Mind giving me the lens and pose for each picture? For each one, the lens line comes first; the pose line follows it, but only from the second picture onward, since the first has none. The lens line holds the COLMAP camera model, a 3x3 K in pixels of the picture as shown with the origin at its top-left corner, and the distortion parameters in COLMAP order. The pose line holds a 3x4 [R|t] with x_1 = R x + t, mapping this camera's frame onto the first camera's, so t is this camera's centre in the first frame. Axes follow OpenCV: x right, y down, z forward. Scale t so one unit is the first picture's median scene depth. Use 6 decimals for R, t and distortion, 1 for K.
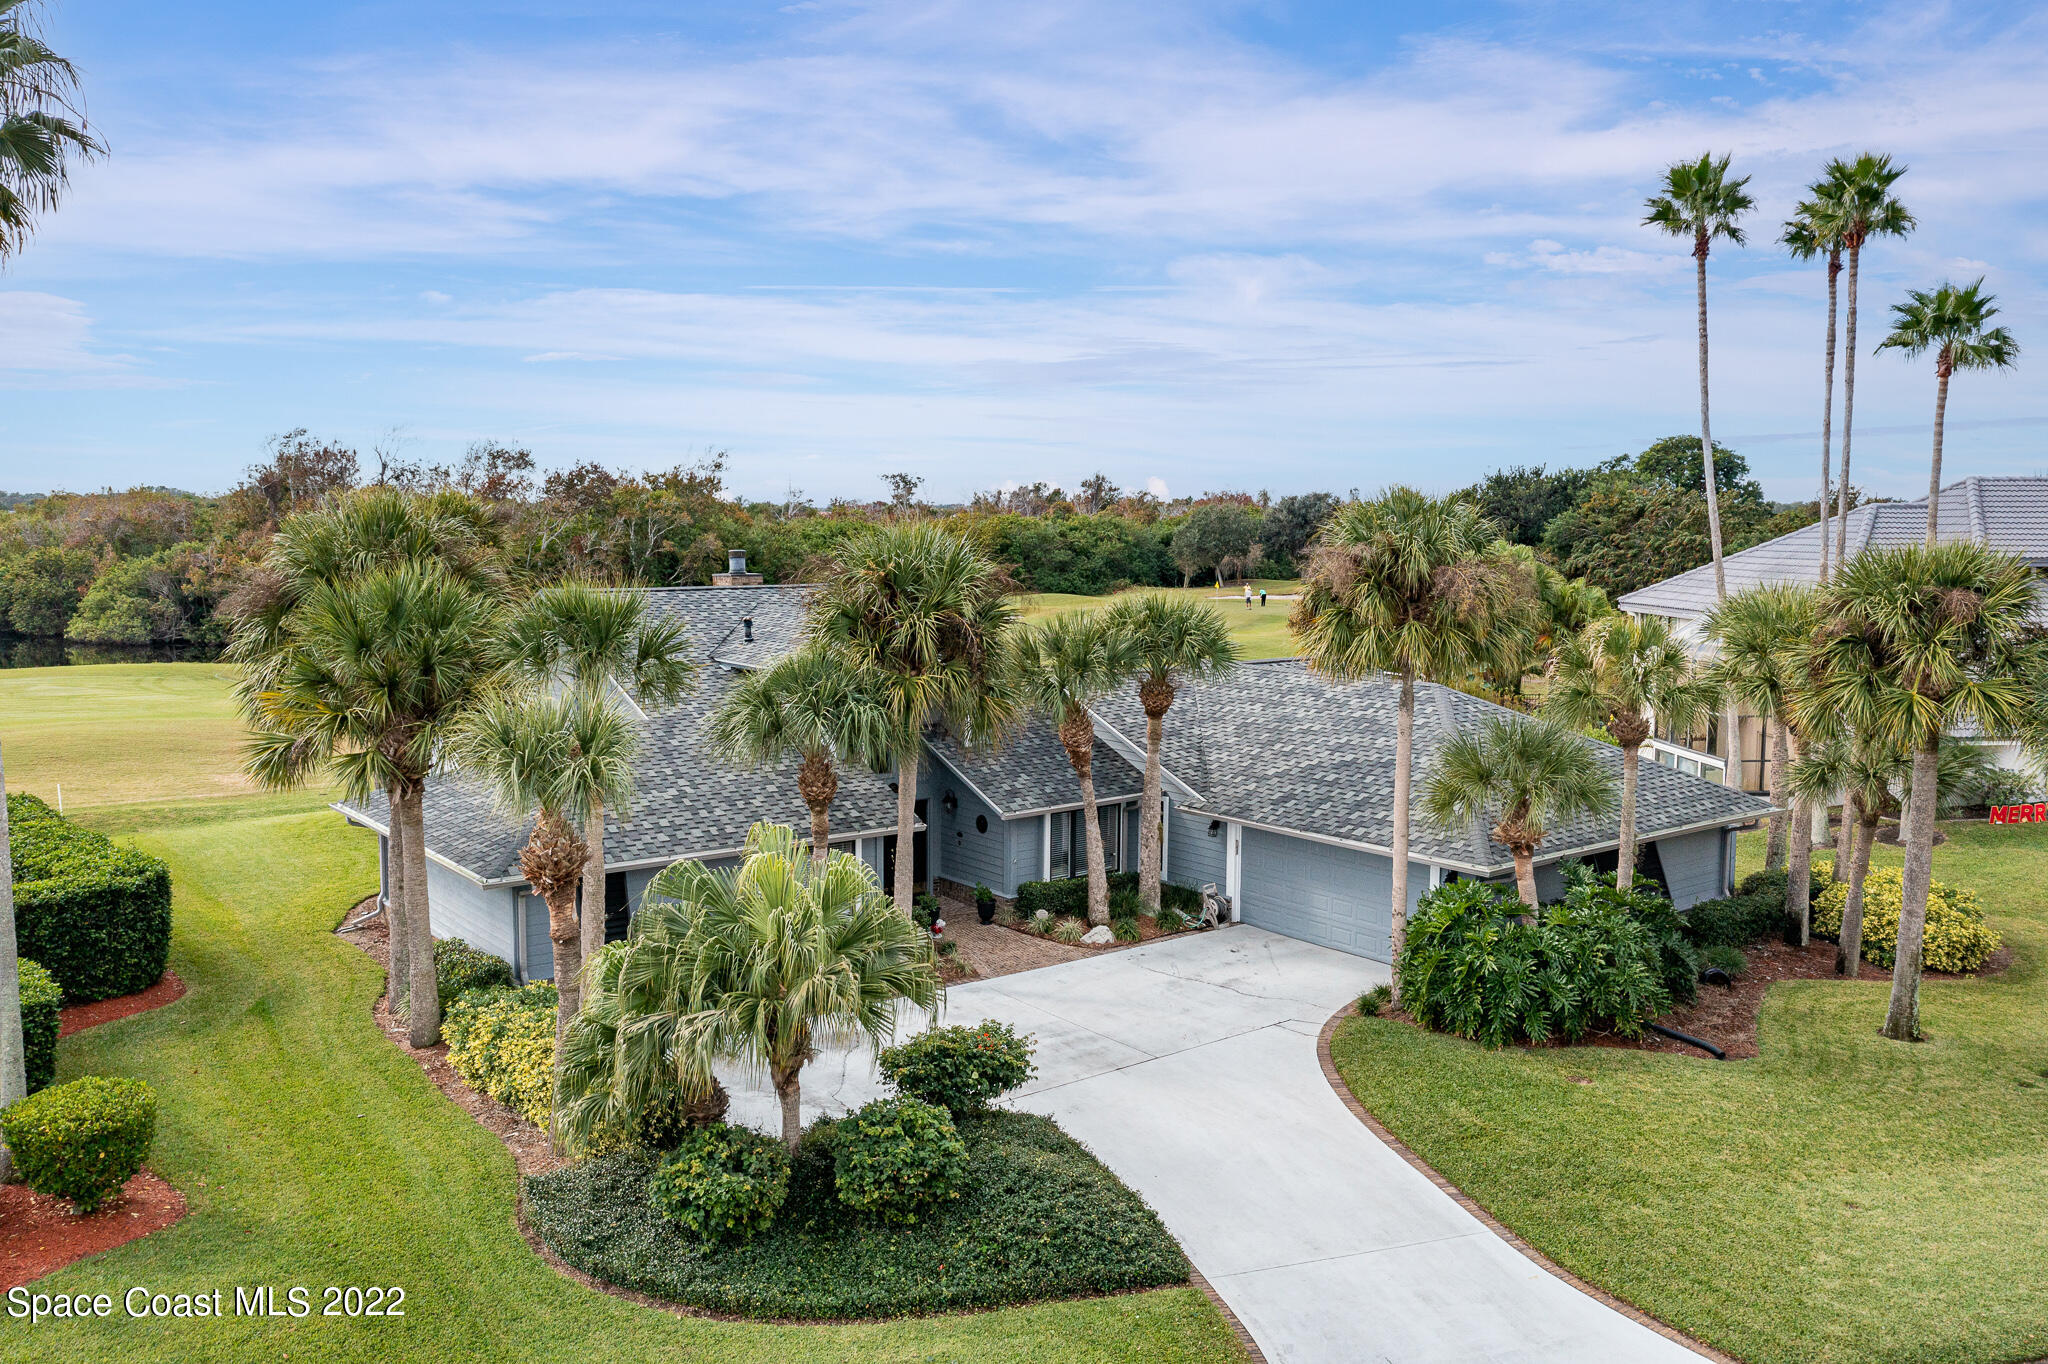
lens RADIAL K [[1614.0, 0, 1024.0], [0, 1614.0, 682.0], [0, 0, 1]] dist [-0.001005, 0.005134]
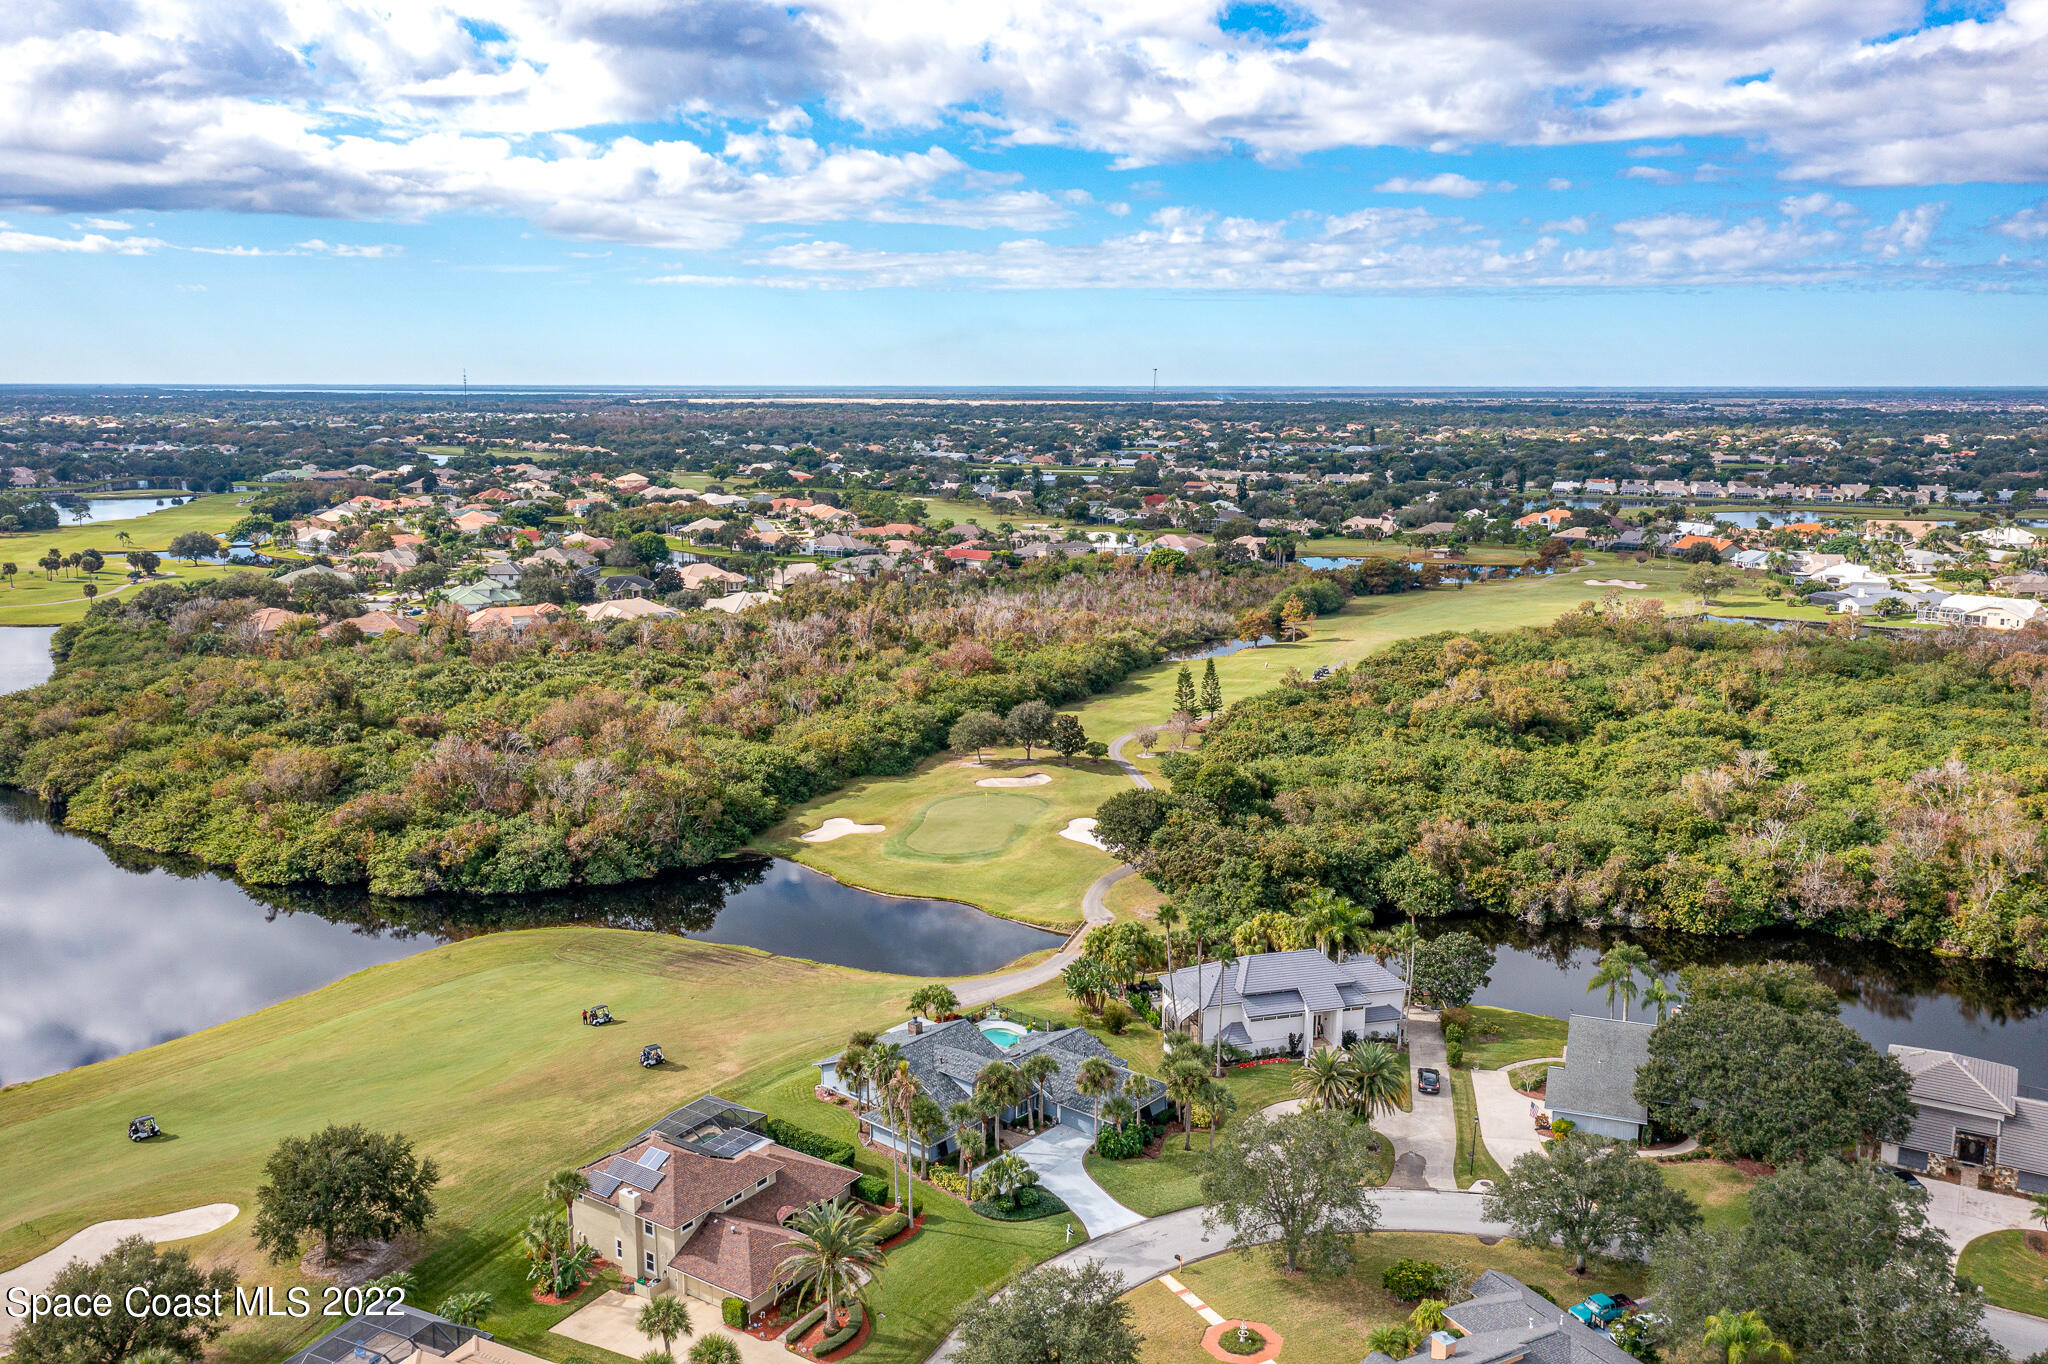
lens RADIAL K [[1624.4, 0, 1024.0], [0, 1624.4, 682.0], [0, 0, 1]] dist [-0.000012, -0.001058]
pose [[0.980617, -0.038241, 0.192165, -0.982353], [0.022115, 0.996104, 0.085372, -1.824951], [-0.194681, -0.079468, 0.977642, -4.108636]]
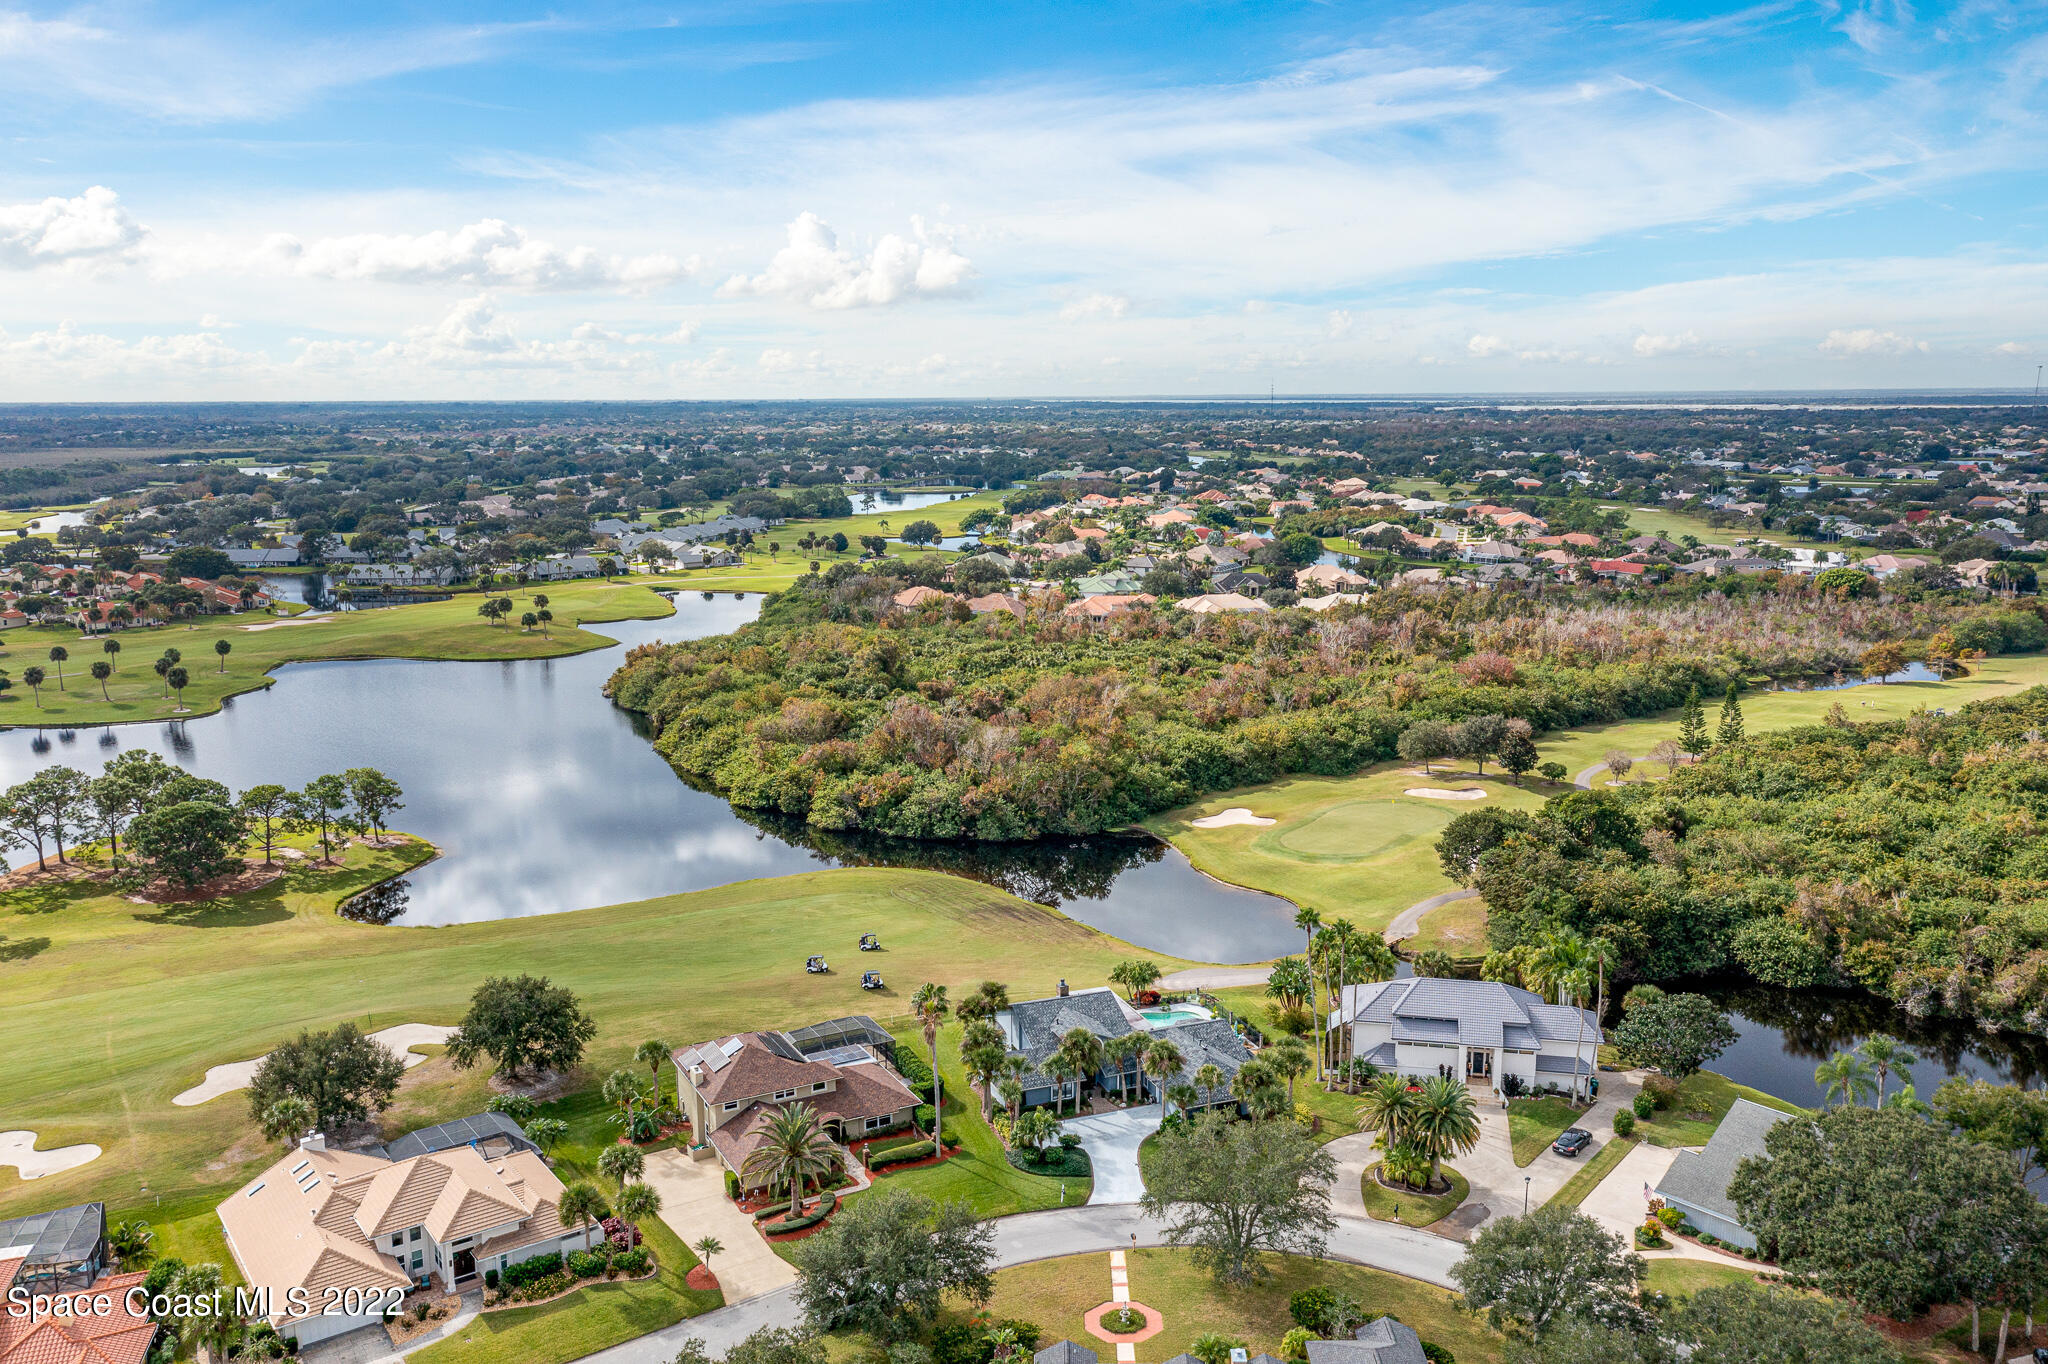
lens RADIAL K [[1624.4, 0, 1024.0], [0, 1624.4, 682.0], [0, 0, 1]] dist [-0.000012, -0.001058]
pose [[0.955508, 0.037985, -0.292508, 1.341610], [-0.015406, 0.996747, 0.079110, -1.746182], [0.294562, -0.071083, 0.952985, -4.252212]]
